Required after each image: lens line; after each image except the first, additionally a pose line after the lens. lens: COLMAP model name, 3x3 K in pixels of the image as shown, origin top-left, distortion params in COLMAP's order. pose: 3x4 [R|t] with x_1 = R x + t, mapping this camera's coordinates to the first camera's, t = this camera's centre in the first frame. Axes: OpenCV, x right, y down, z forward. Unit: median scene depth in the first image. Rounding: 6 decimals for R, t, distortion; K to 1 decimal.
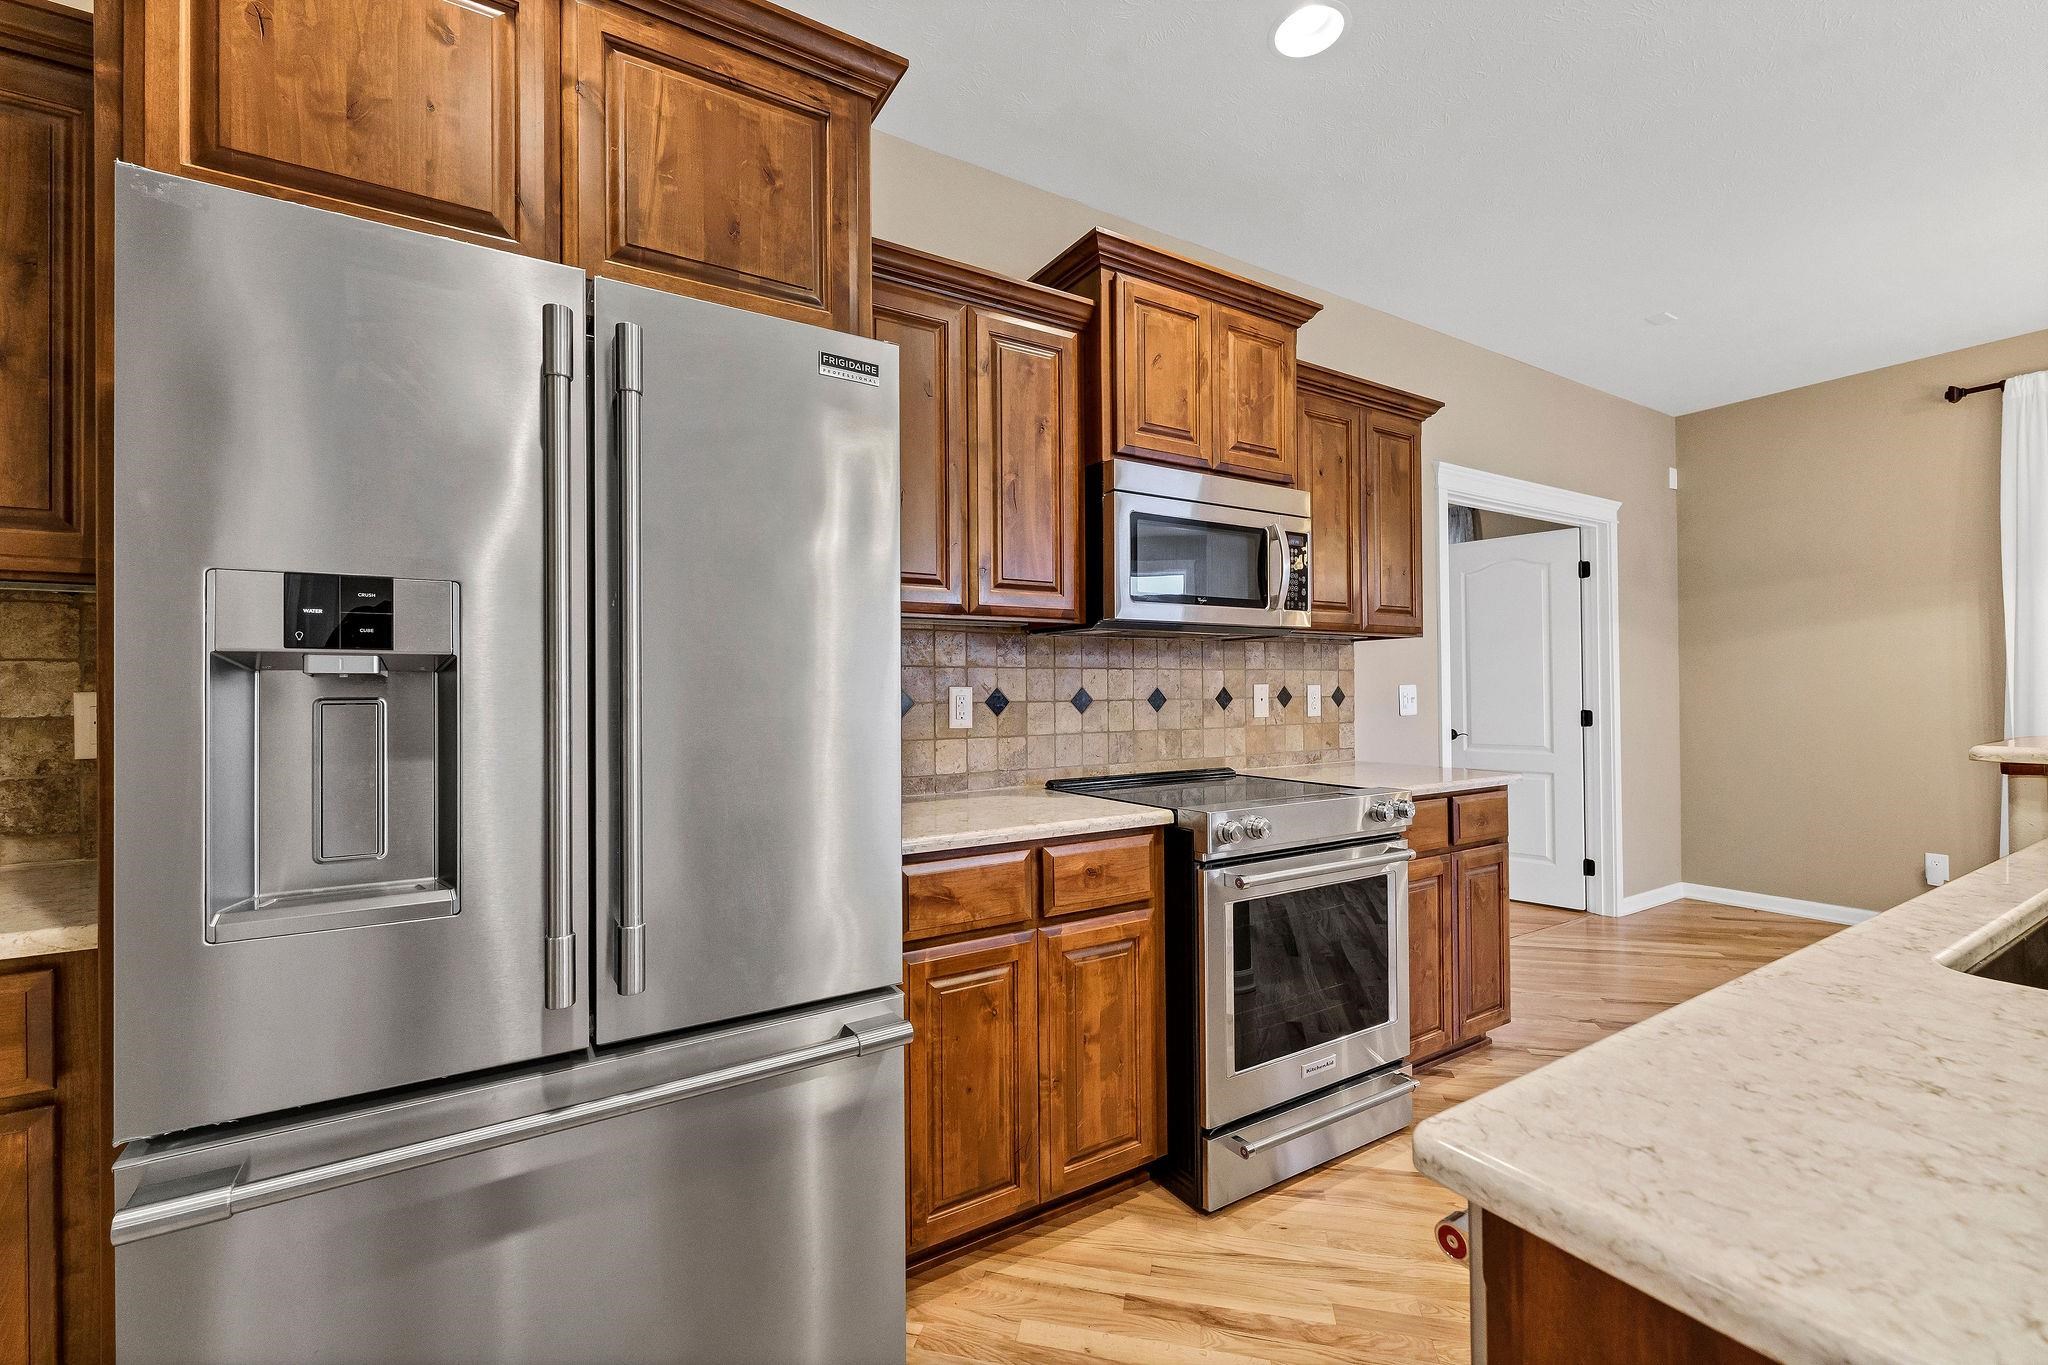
lens RADIAL K [[859.9, 0, 1023.3], [0, 859.9, 686.6], [0, 0, 1]] dist [0.002046, 0.000158]
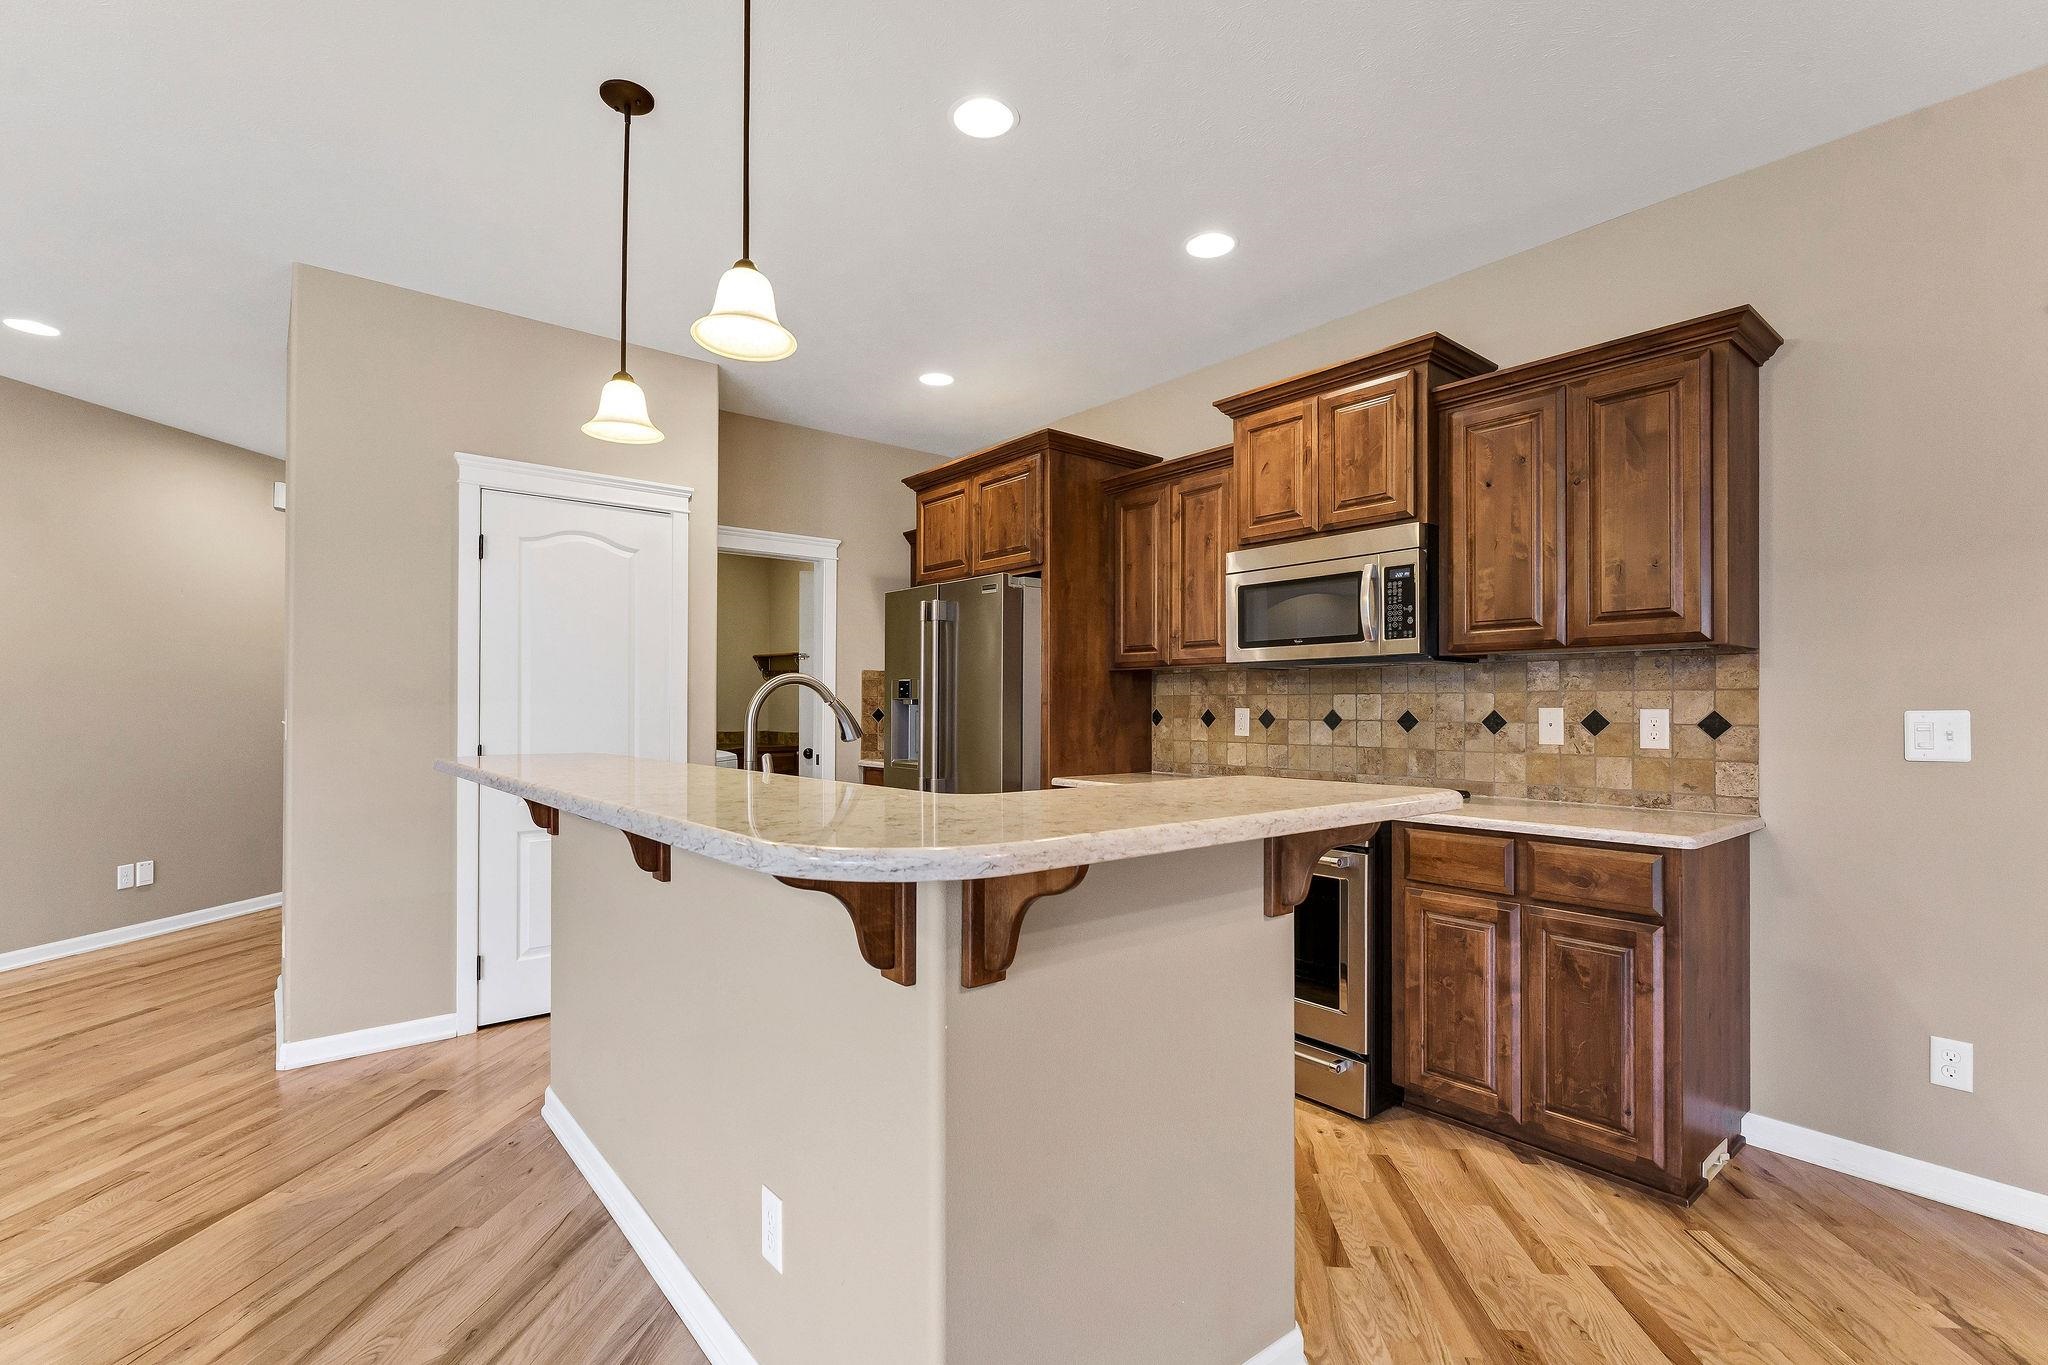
lens RADIAL K [[927.1, 0, 1018.2], [0, 927.1, 701.1], [0, 0, 1]] dist [0.000220, -0.000183]
pose [[0.120626, 0.001152, -0.992697, 1.382773], [0.001589, 0.999998, 0.001354, -0.013984], [0.992697, -0.001741, 0.120623, 0.390329]]
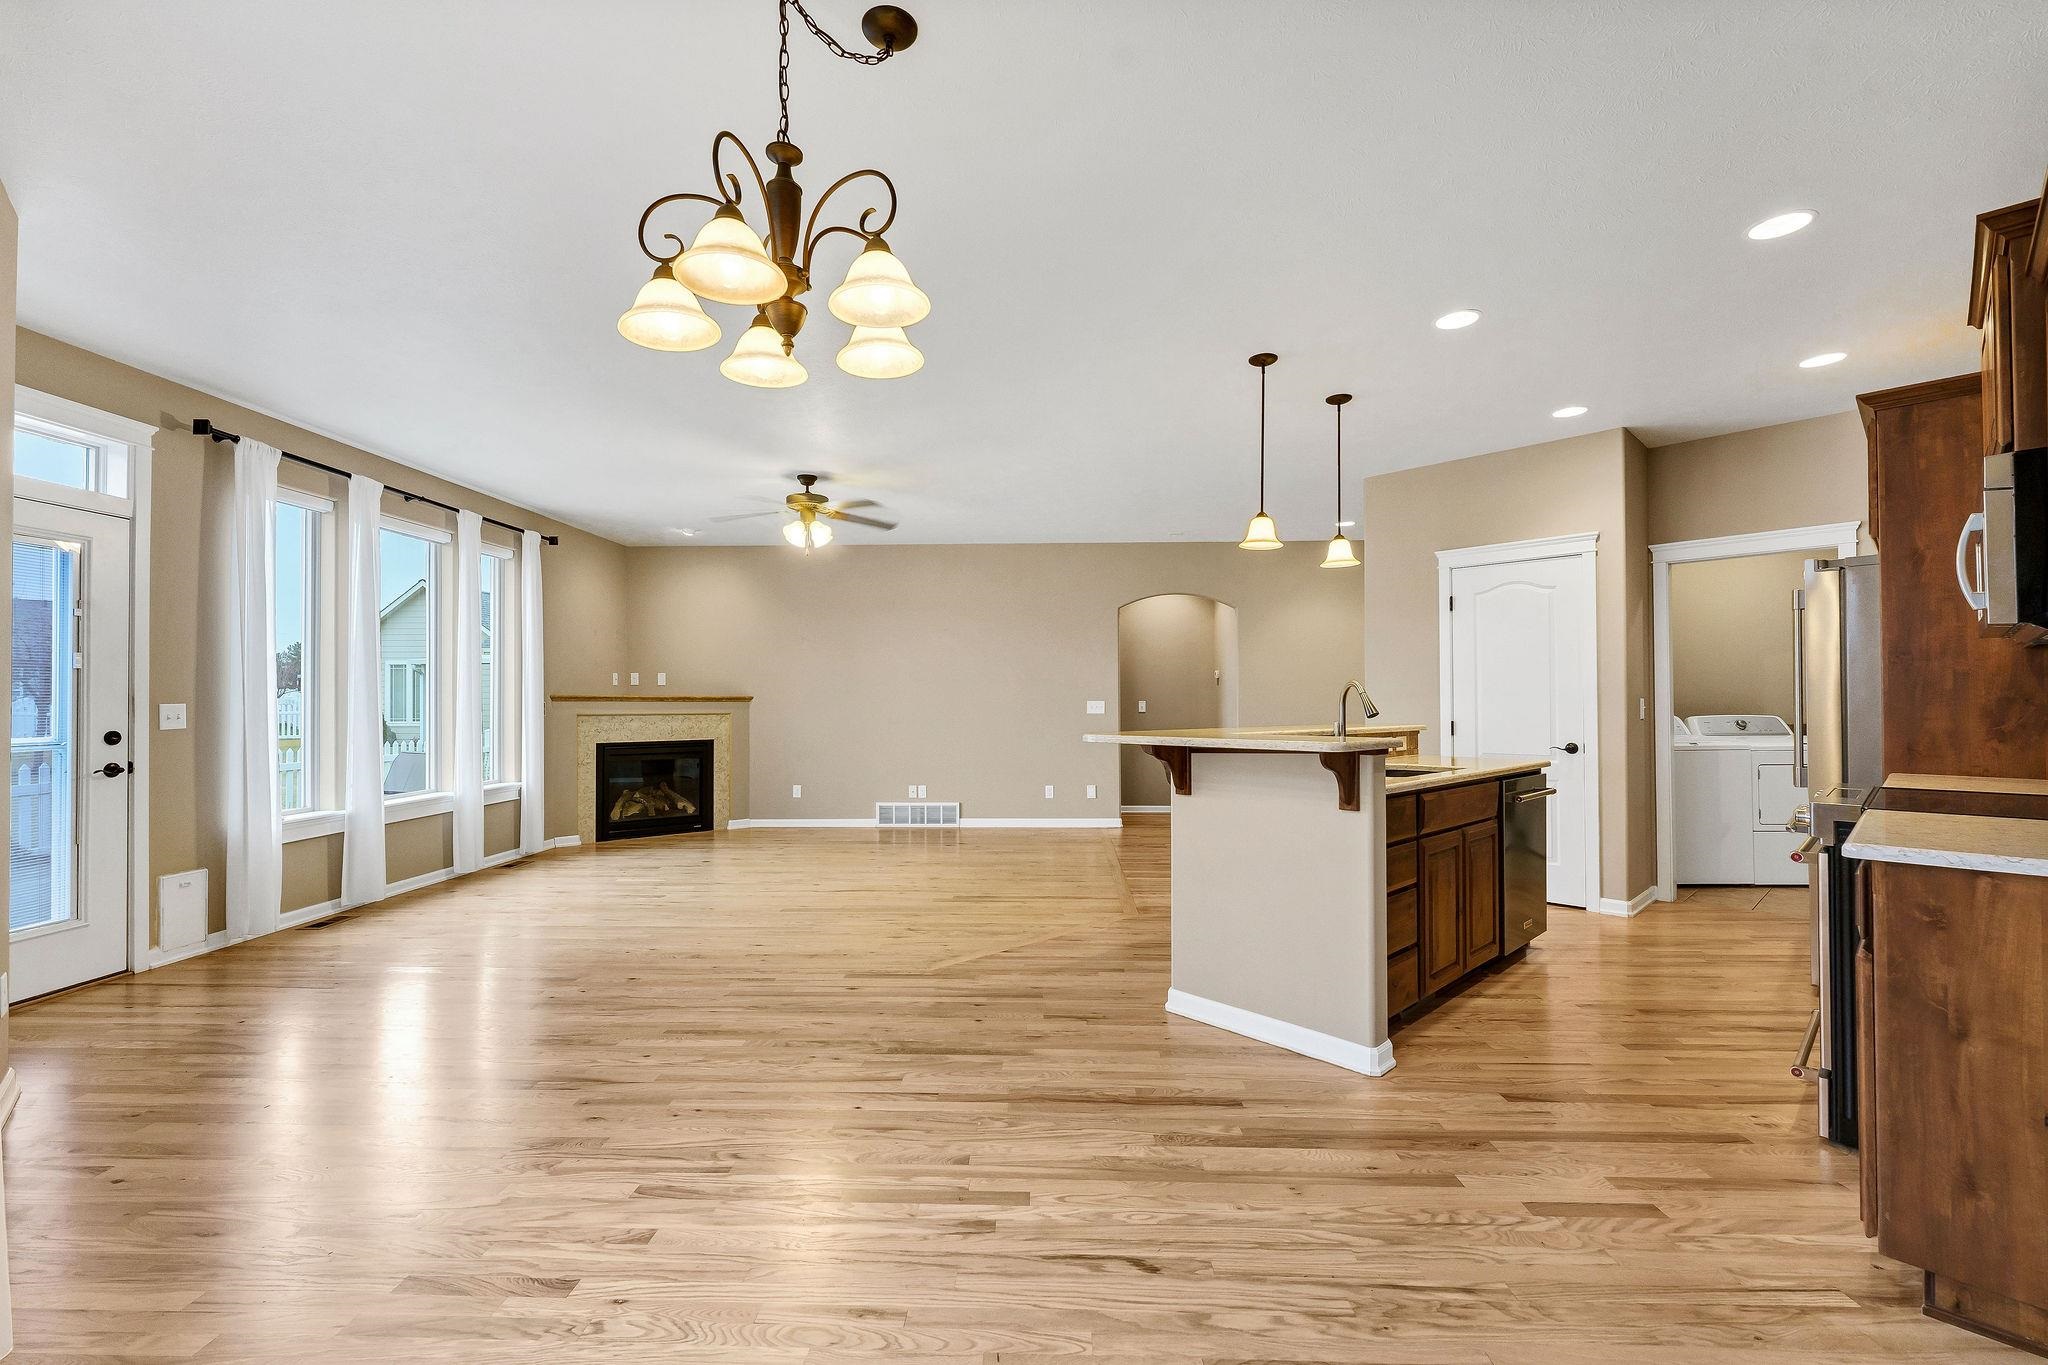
lens RADIAL K [[851.8, 0, 1020.0], [0, 851.8, 691.3], [0, 0, 1]] dist [-0.000952, -0.000144]
pose [[-0.982311, 0.011053, -0.186930, 1.380945], [0.014031, 0.999795, -0.014616, -0.006887], [0.186730, -0.016980, -0.982265, 1.615896]]
